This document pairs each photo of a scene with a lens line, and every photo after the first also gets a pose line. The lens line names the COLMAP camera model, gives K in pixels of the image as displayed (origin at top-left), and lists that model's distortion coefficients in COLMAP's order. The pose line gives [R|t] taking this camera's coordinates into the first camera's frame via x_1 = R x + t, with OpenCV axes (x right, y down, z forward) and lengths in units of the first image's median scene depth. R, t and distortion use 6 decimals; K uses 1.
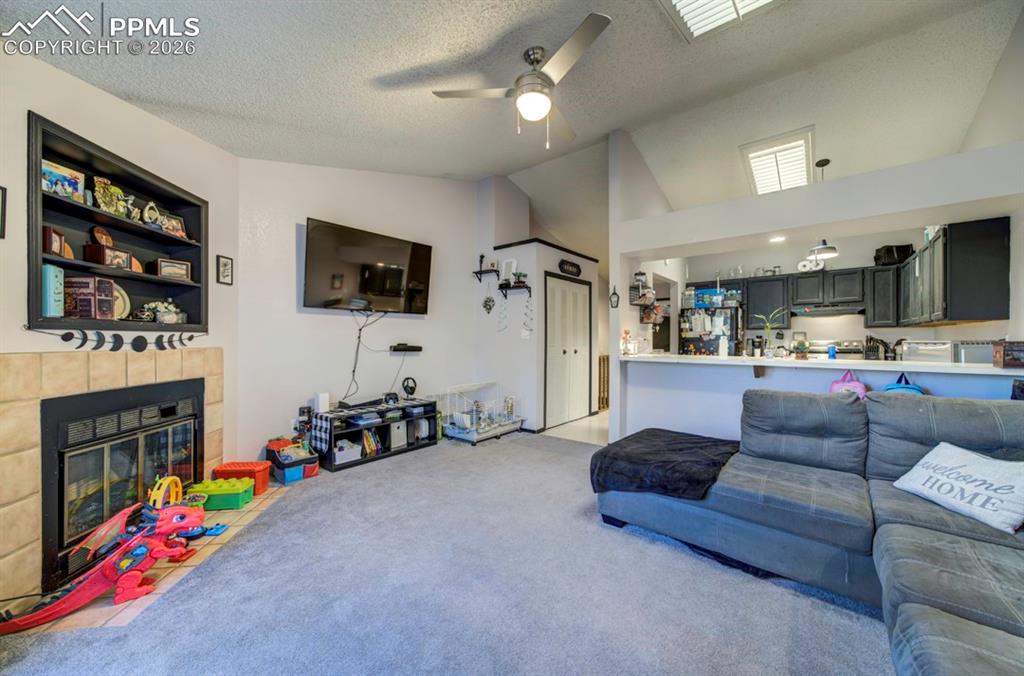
lens RADIAL K [[378.4, 0, 503.9], [0, 378.4, 339.6], [0, 0, 1]] dist [-0.016082, 0.008492]
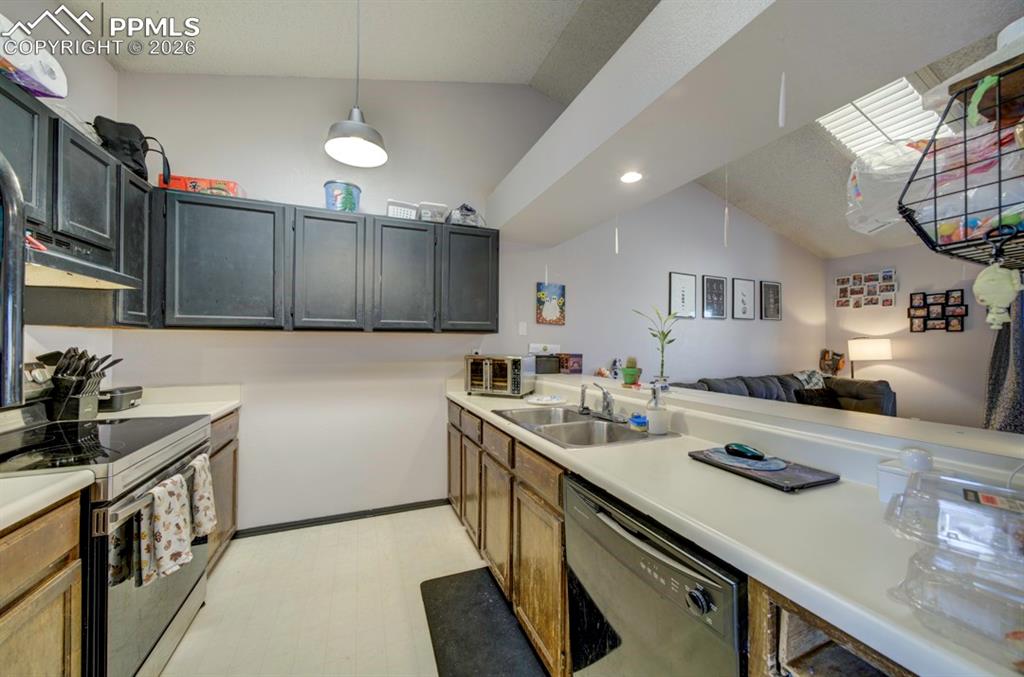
lens RADIAL K [[361.3, 0, 509.4], [0, 361.3, 340.8], [0, 0, 1]] dist [-0.034847, 0.009698]
pose [[-0.883549, 0.000874, 0.468337, 0.555146], [-0.003211, 0.999963, -0.007923, -0.018739], [-0.468327, -0.008504, -0.883514, 1.328873]]
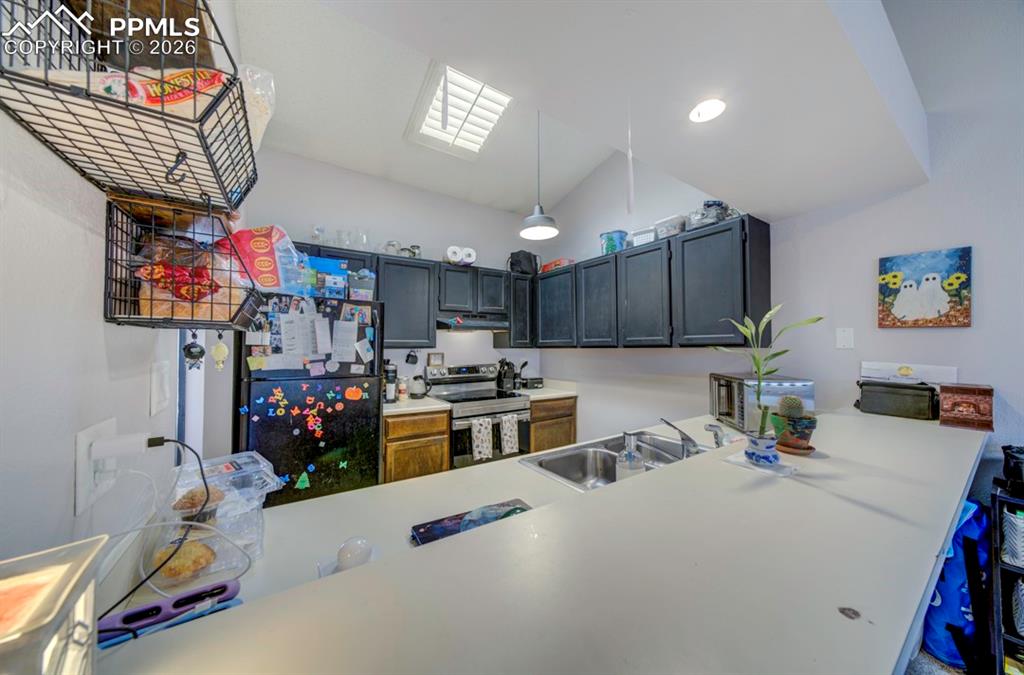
lens RADIAL K [[346.3, 0, 508.6], [0, 346.3, 339.6], [0, 0, 1]] dist [0.000330, -0.000032]
pose [[0.291523, 0.023254, 0.956281, 0.316282], [0.001421, 0.999693, -0.024743, -0.037535], [-0.956563, 0.008572, 0.291401, 0.934446]]
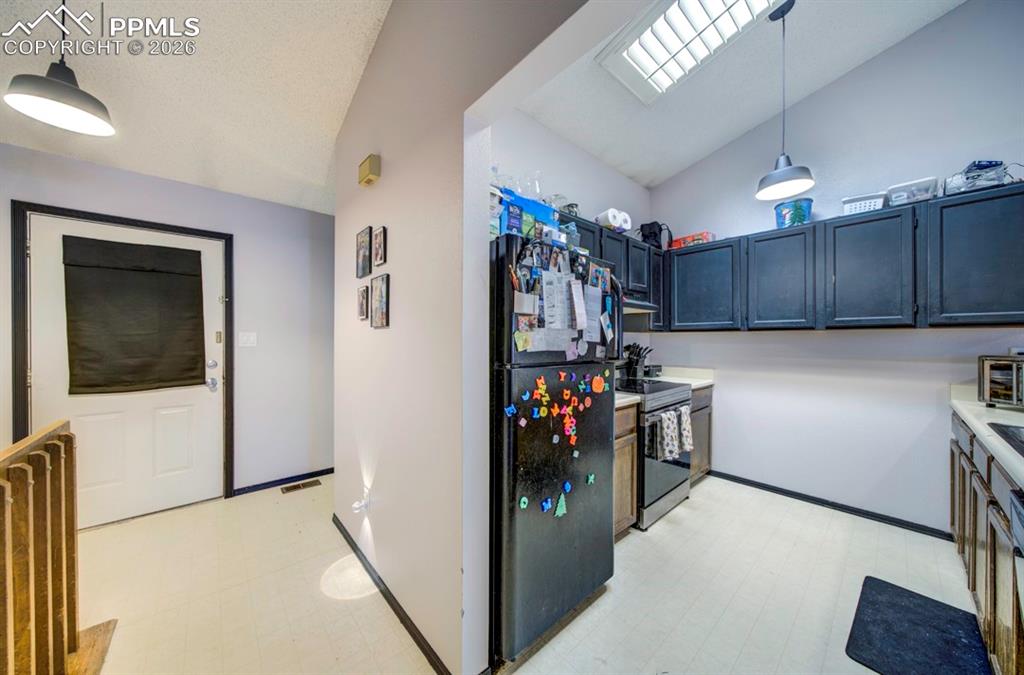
lens RADIAL K [[343.0, 0, 508.3], [0, 343.0, 338.0], [0, 0, 1]] dist [-0.000479, 0.000139]
pose [[0.151167, 0.006354, 0.988488, 0.354090], [-0.001930, 0.999979, -0.006132, -0.018262], [-0.988506, -0.000981, 0.151177, 1.371700]]
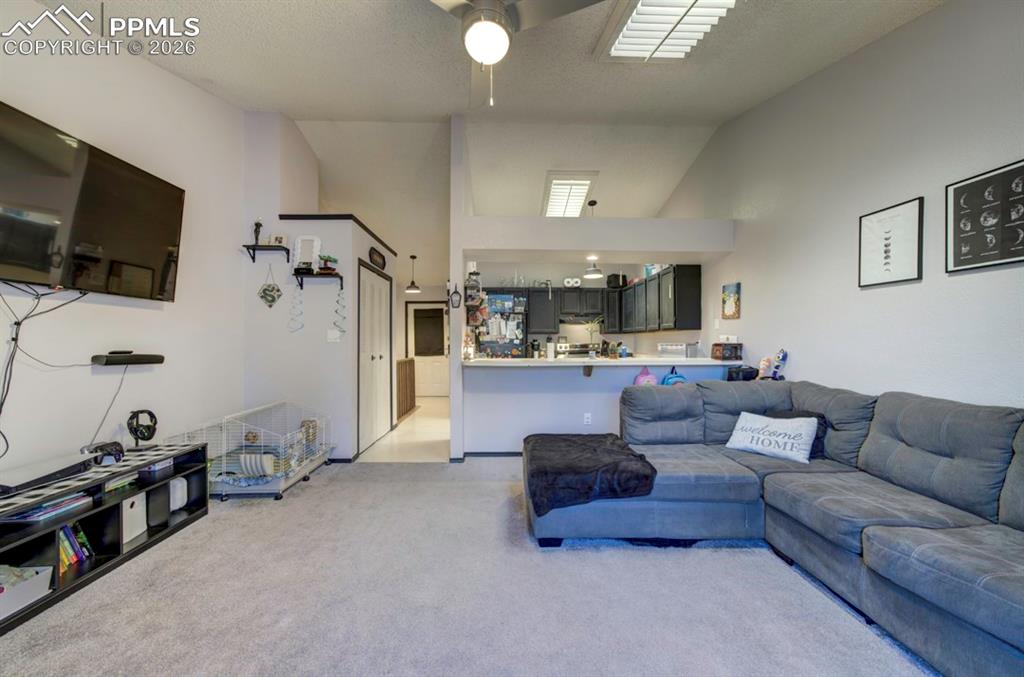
lens RADIAL K [[395.0, 0, 512.2], [0, 395.0, 341.1], [0, 0, 1]] dist [-0.000365, 0.000510]
pose [[0.744961, 0.001110, 0.667107, -0.250248], [0.001838, 0.999991, -0.003717, -0.000638], [-0.667105, 0.003995, 0.744953, 0.207329]]
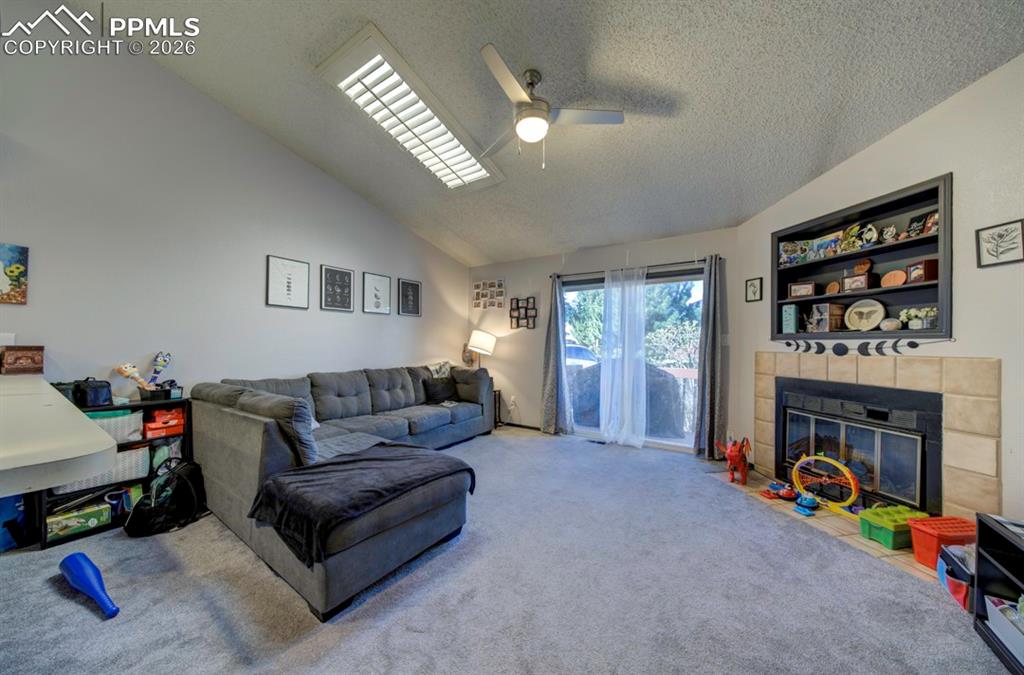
lens RADIAL K [[342.5, 0, 508.4], [0, 342.5, 342.3], [0, 0, 1]] dist [0.000904, 0.000230]
pose [[-0.995384, -0.003345, -0.095915, 0.143001], [-0.003150, 0.999993, -0.002184, -0.003932], [0.095922, -0.001871, -0.995387, 1.153267]]
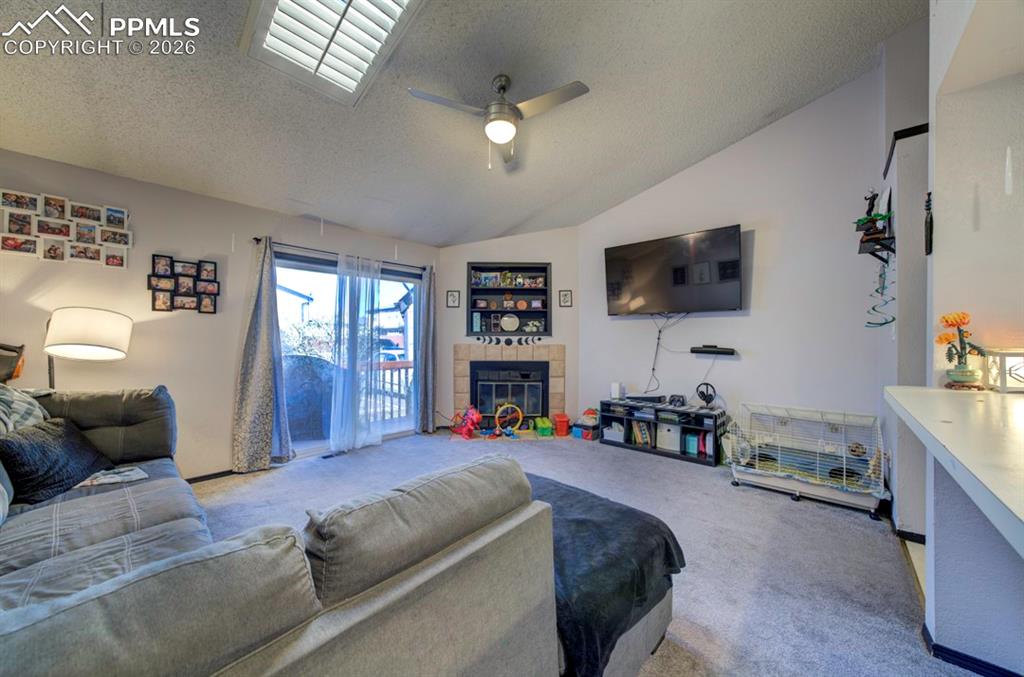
lens RADIAL K [[375.6, 0, 514.1], [0, 375.6, 342.4], [0, 0, 1]] dist [-0.000858, -0.000026]
pose [[-0.048366, 0.006783, -0.998807, 0.703003], [-0.001686, 0.999975, 0.006873, -0.000805], [0.998828, 0.002016, -0.048353, 0.643797]]
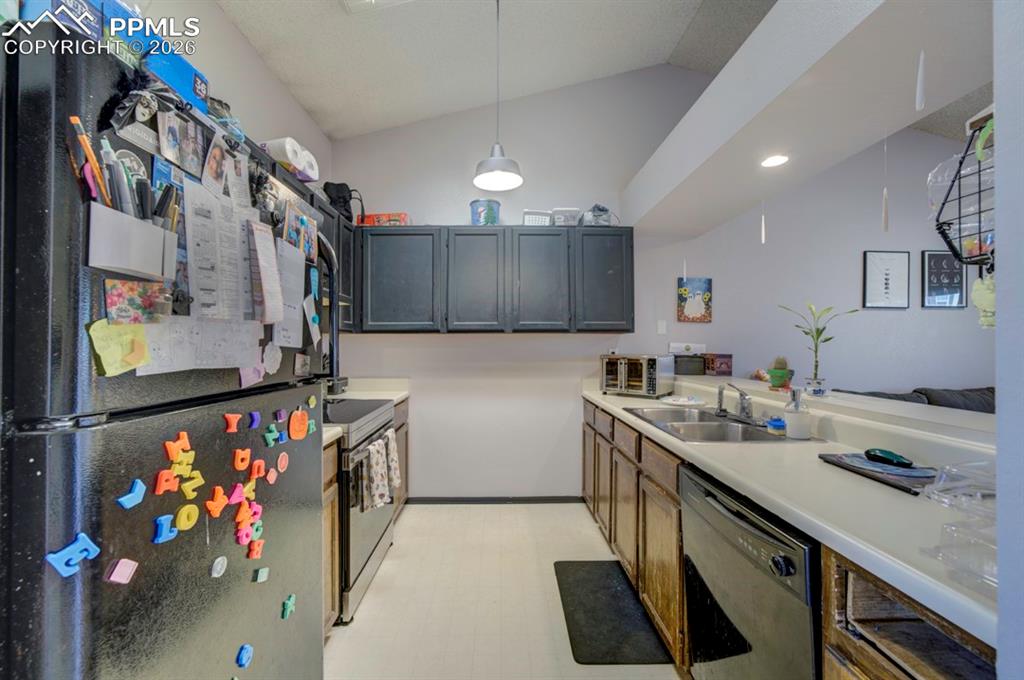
lens RADIAL K [[406.7, 0, 512.9], [0, 406.7, 343.0], [0, 0, 1]] dist [-0.030609, 0.014553]
pose [[-0.664308, 0.002130, 0.747456, 0.482246], [0.001993, 0.999997, -0.001078, -0.018730], [-0.747456, 0.000773, -0.664311, 1.397944]]
